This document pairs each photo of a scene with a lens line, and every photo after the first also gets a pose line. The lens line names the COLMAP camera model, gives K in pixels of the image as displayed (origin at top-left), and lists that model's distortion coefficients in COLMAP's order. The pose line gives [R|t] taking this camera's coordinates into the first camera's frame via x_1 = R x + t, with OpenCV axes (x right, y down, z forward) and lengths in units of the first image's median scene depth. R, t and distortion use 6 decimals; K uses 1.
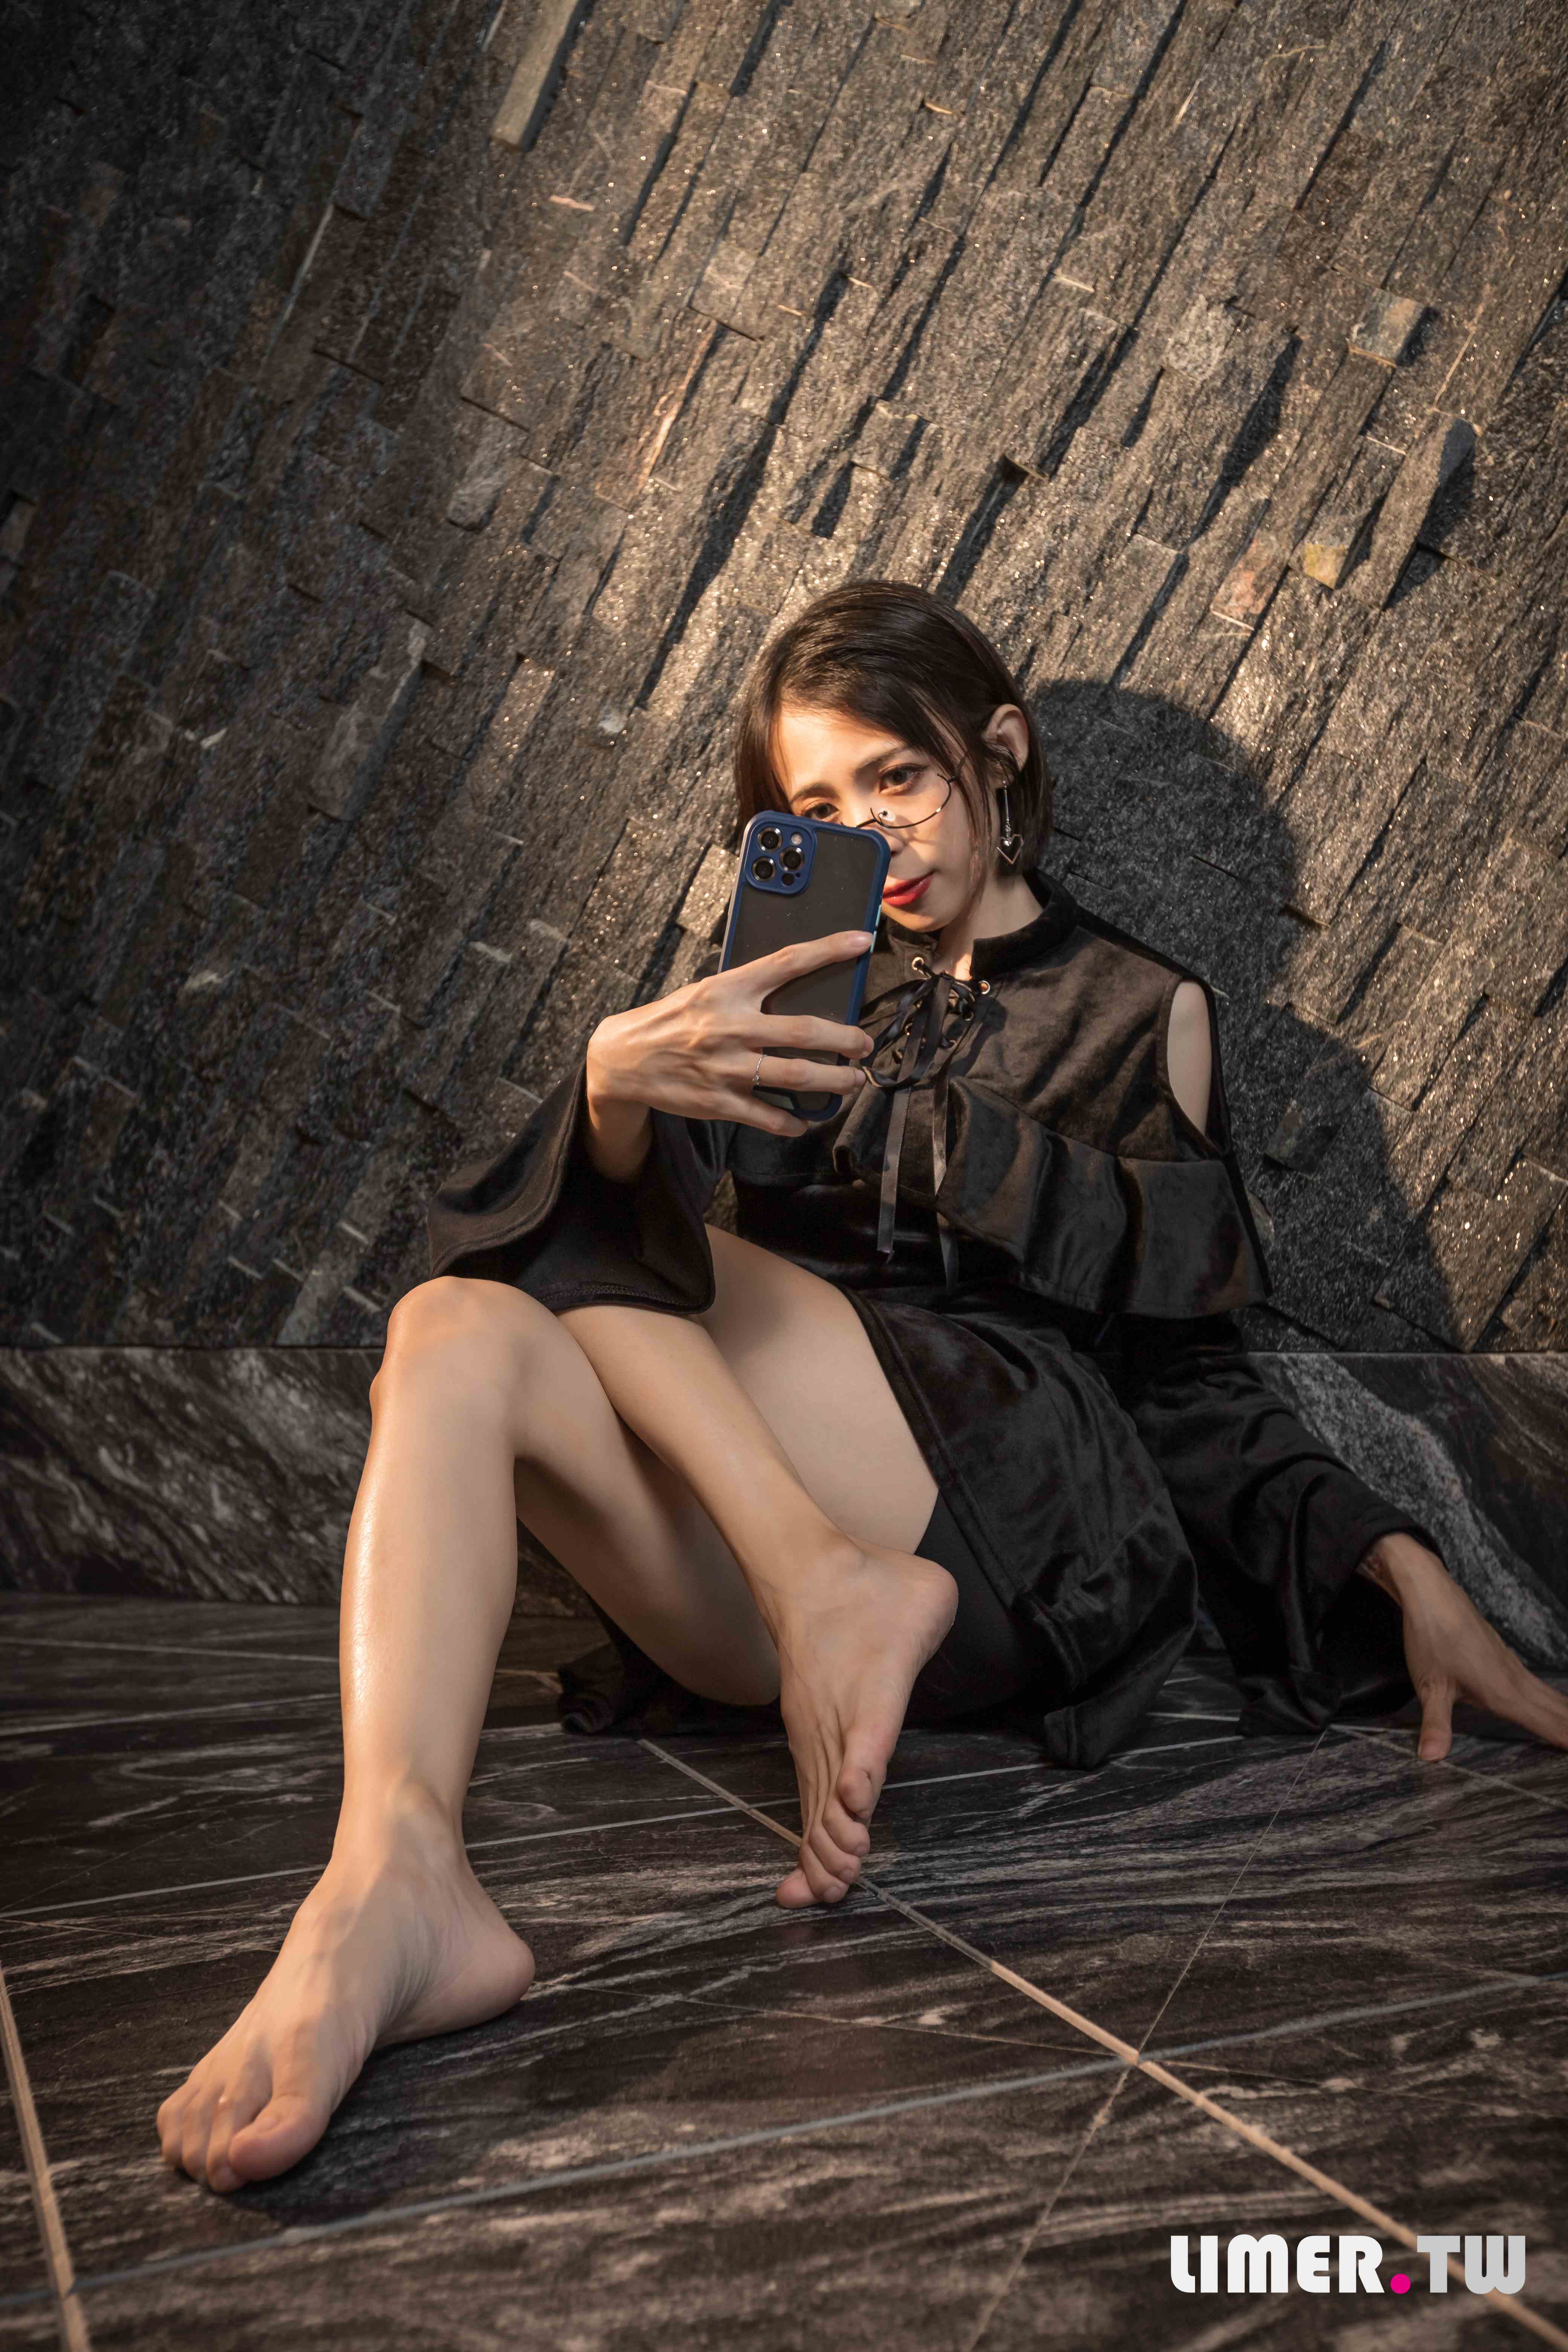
lens RADIAL K [[2201.2, 0, 782.8], [0, 2201.2, 1192.6], [0, 0, 1]] dist [-0.002993, 0.129765]
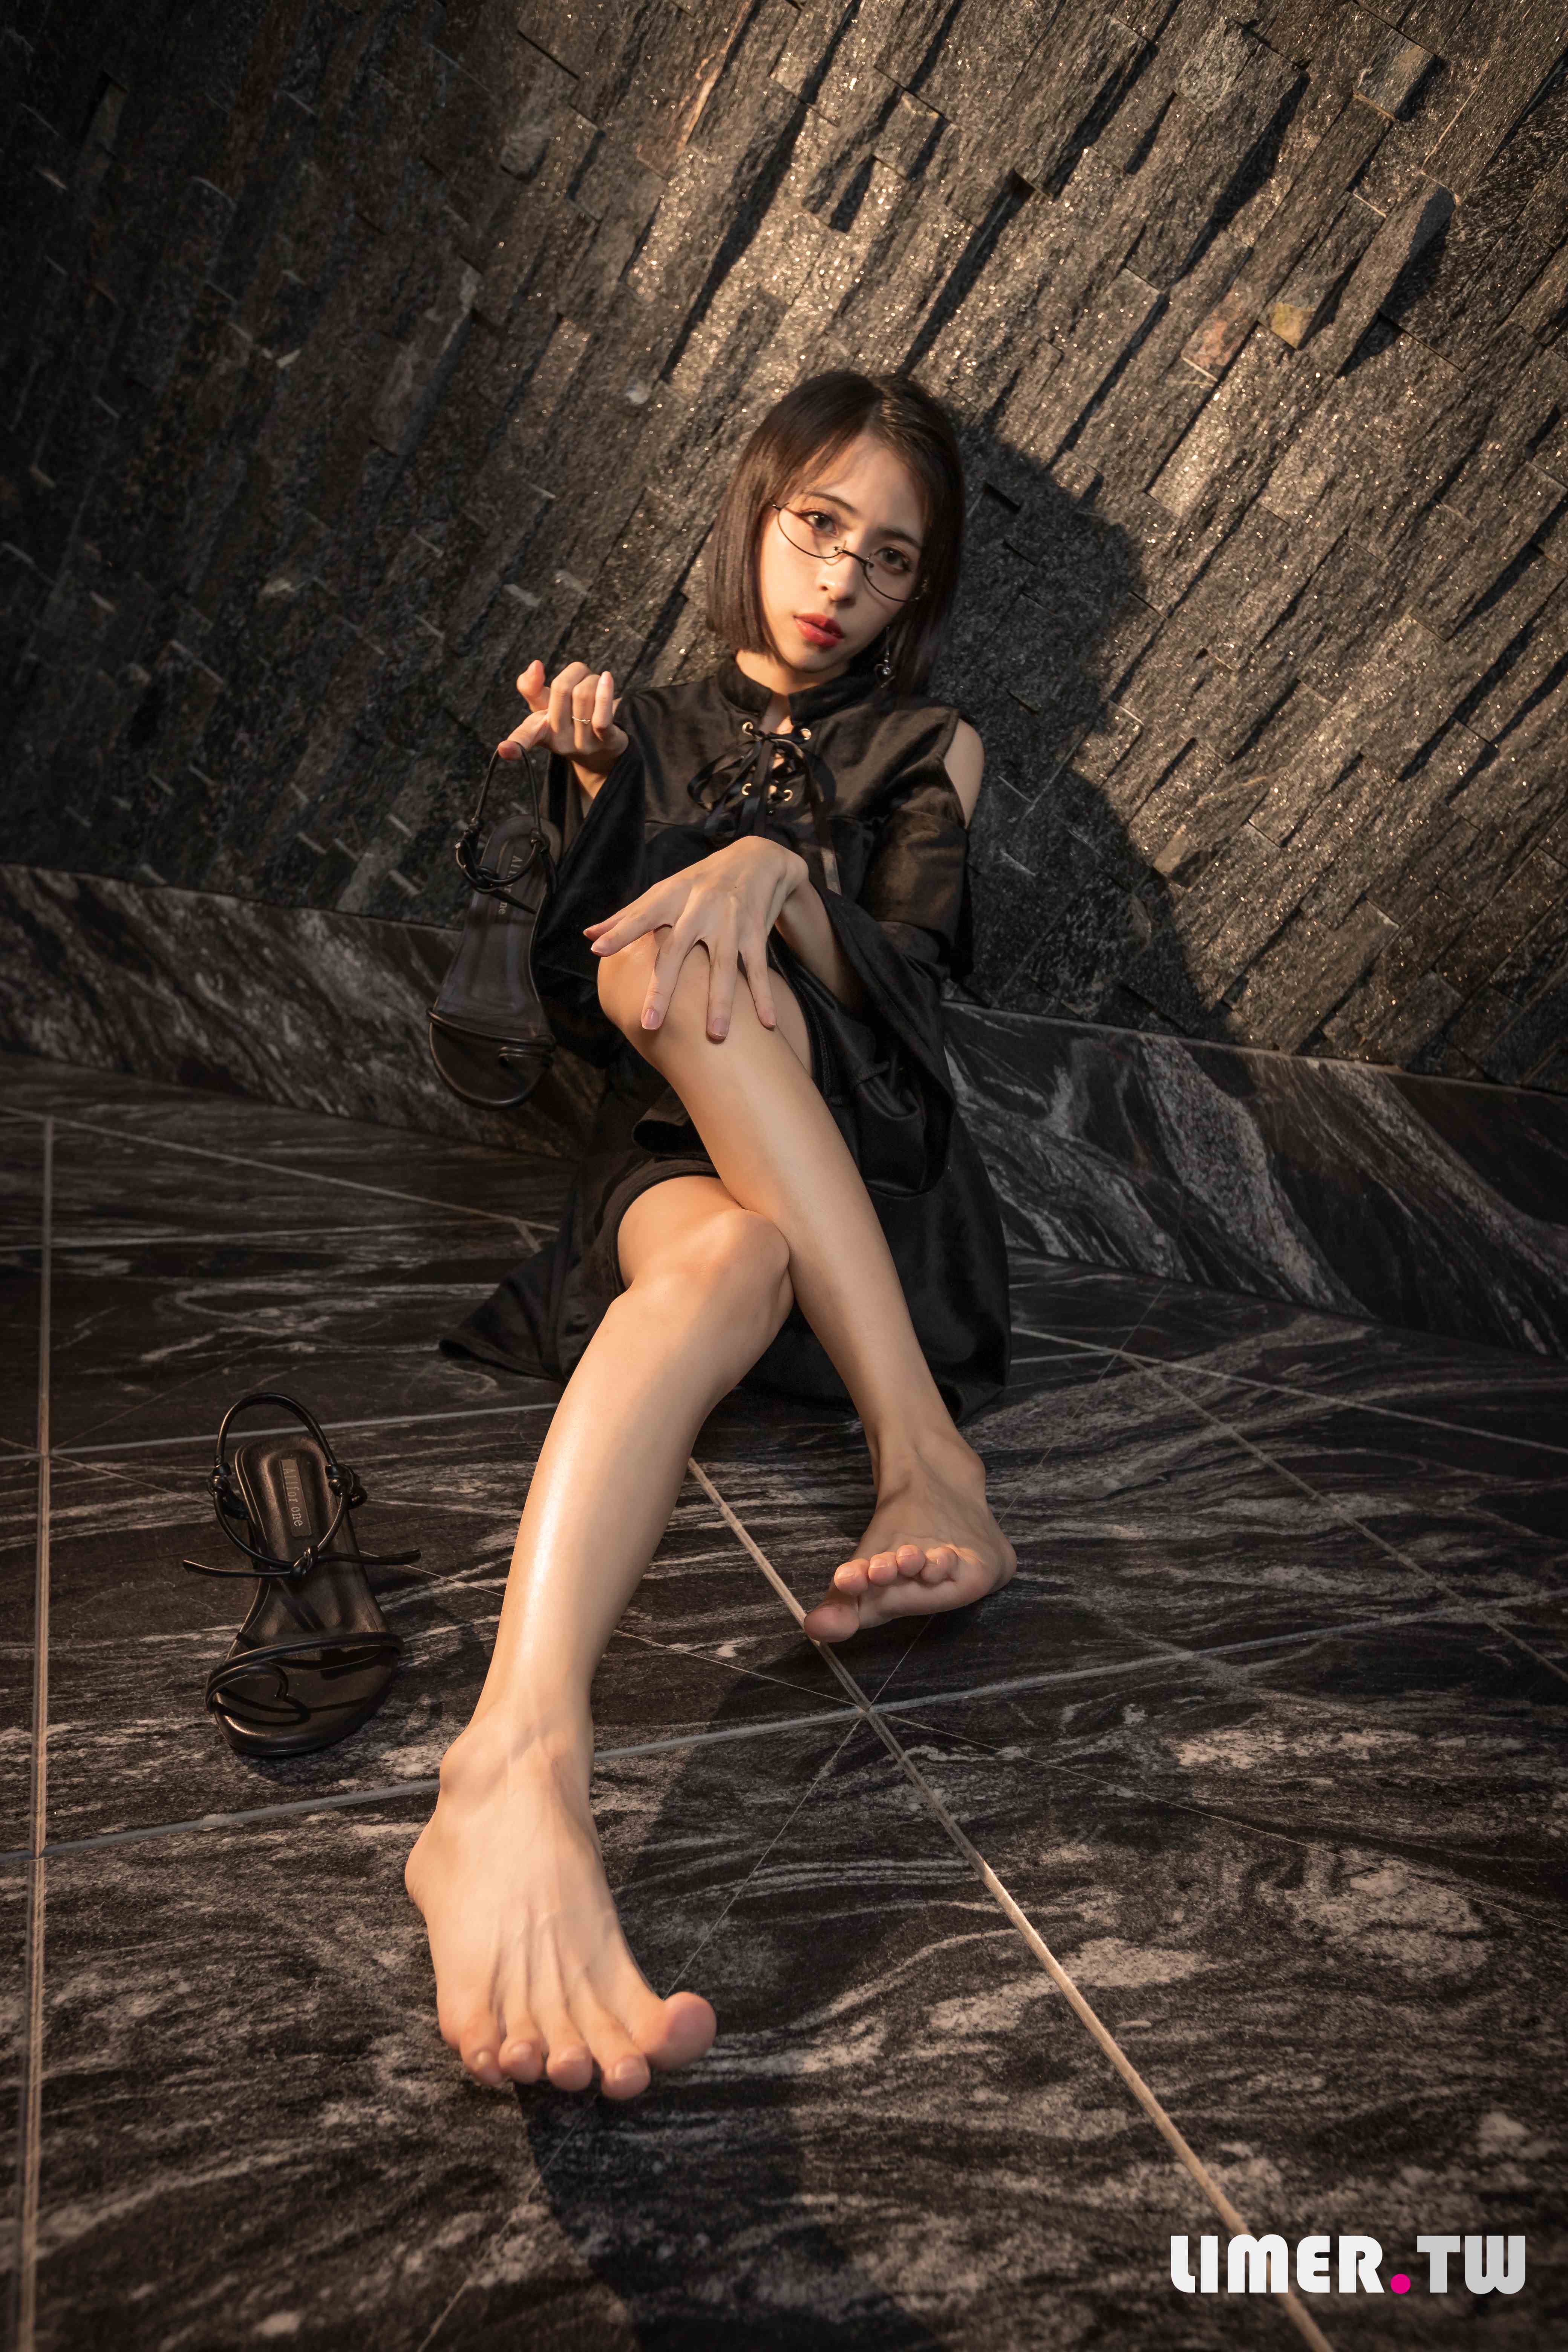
lens RADIAL K [[1757.5, 0, 783.3], [0, 1757.5, 1191.5], [0, 0, 1]] dist [-0.029598, 0.083802]
pose [[0.995115, 0.098359, -0.008483, 0.044616], [-0.091153, 0.948398, 0.303699, -0.112692], [0.037917, -0.301442, 0.952730, 0.043796]]
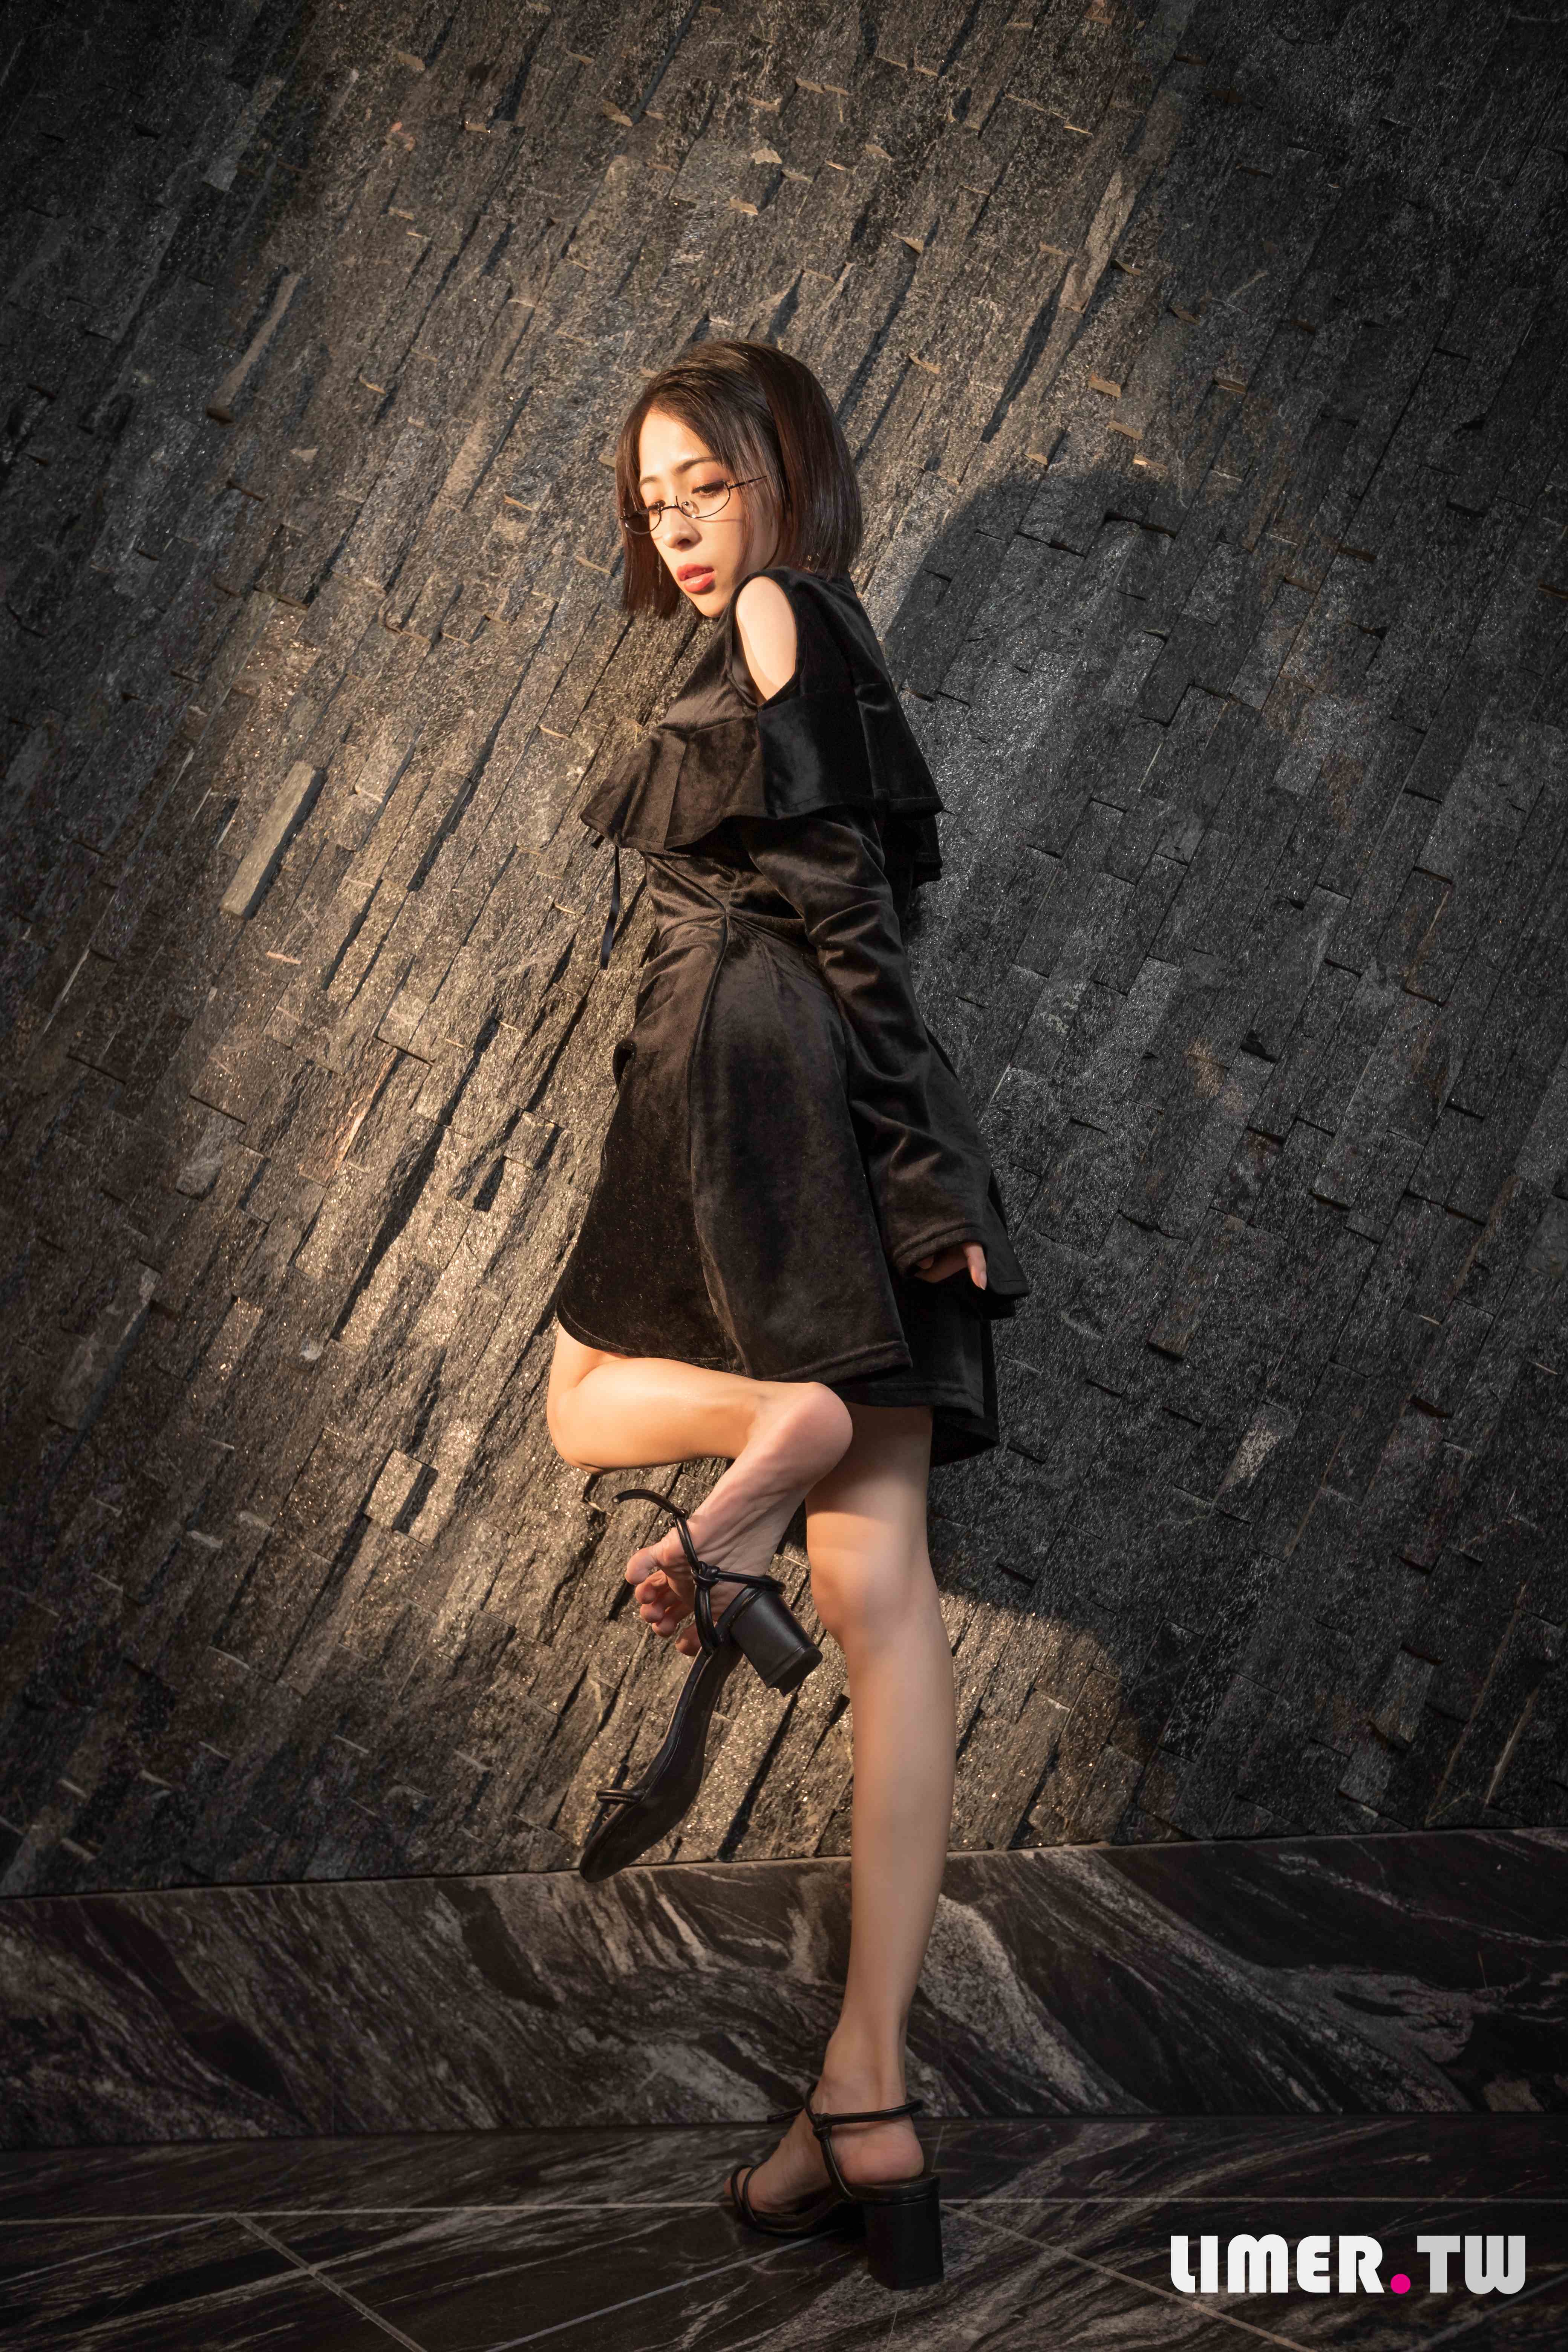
lens RADIAL K [[1780.5, 0, 778.2], [0, 1780.5, 1190.8], [0, 0, 1]] dist [-0.032157, 0.095160]
pose [[0.978471, -0.001438, 0.206380, -0.027622], [0.046085, 0.976249, -0.211693, -0.081056], [-0.201174, 0.216646, 0.955298, -0.036572]]
